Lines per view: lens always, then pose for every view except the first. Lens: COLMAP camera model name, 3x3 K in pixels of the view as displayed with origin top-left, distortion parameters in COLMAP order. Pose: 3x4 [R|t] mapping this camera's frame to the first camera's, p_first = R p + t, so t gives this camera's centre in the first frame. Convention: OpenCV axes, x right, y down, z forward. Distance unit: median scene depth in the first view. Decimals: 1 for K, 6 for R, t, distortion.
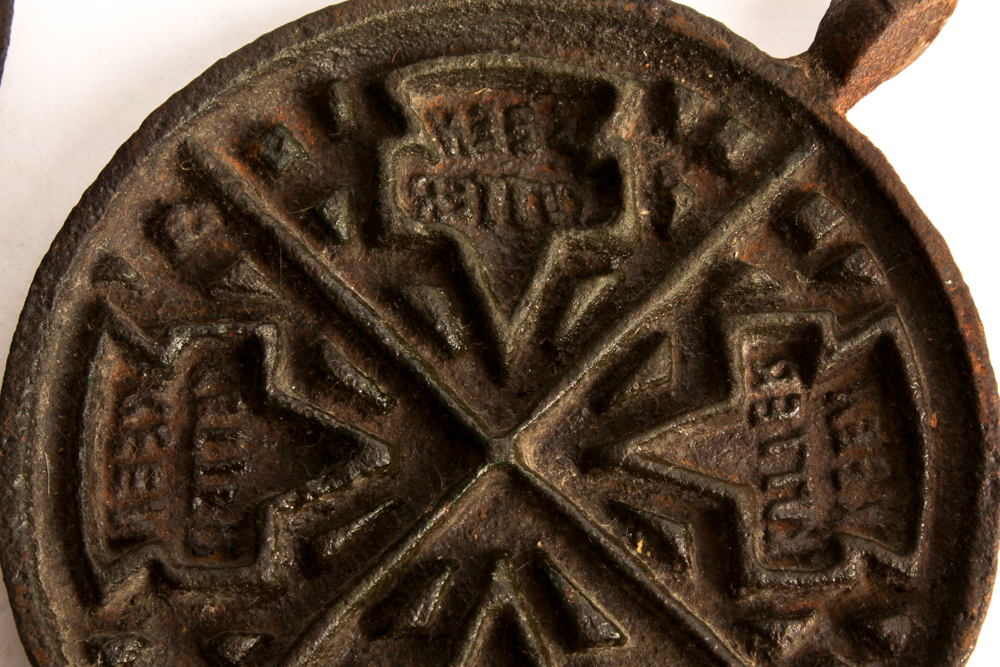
lens RADIAL K [[2158.9, 0, 500.0], [0, 2158.9, 333.5], [0, 0, 1]] dist [0.027401, 0.200993]
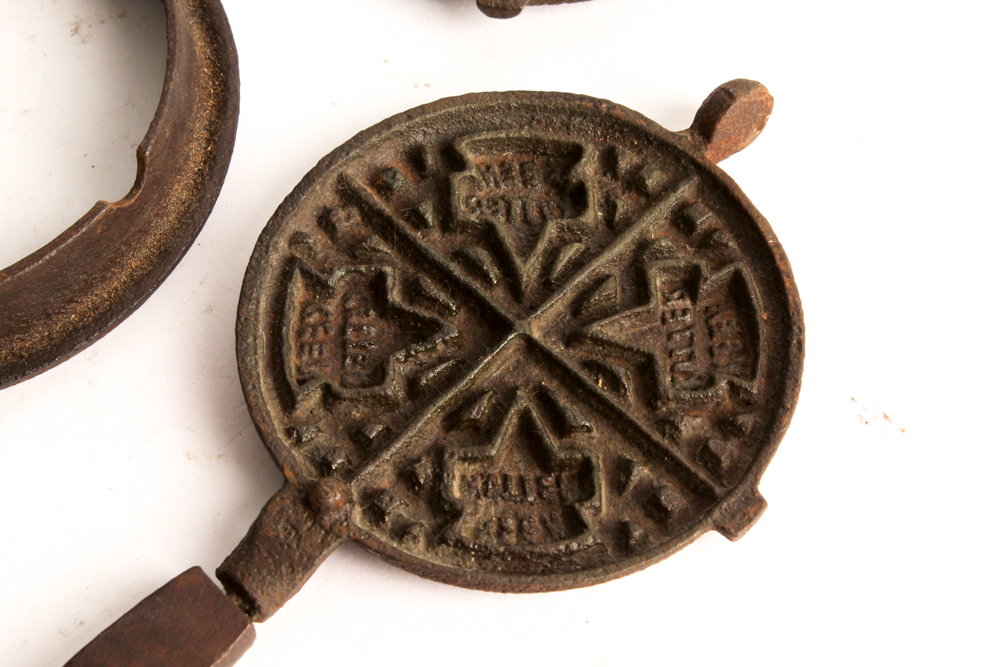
lens RADIAL K [[2158.9, 0, 500.0], [0, 2158.9, 333.5], [0, 0, 1]] dist [0.027401, 0.200993]
pose [[0.999911, -0.002220, 0.013171, -0.039166], [0.005567, 0.965629, -0.259864, 0.506817], [-0.012142, 0.259914, 0.965555, -0.692724]]
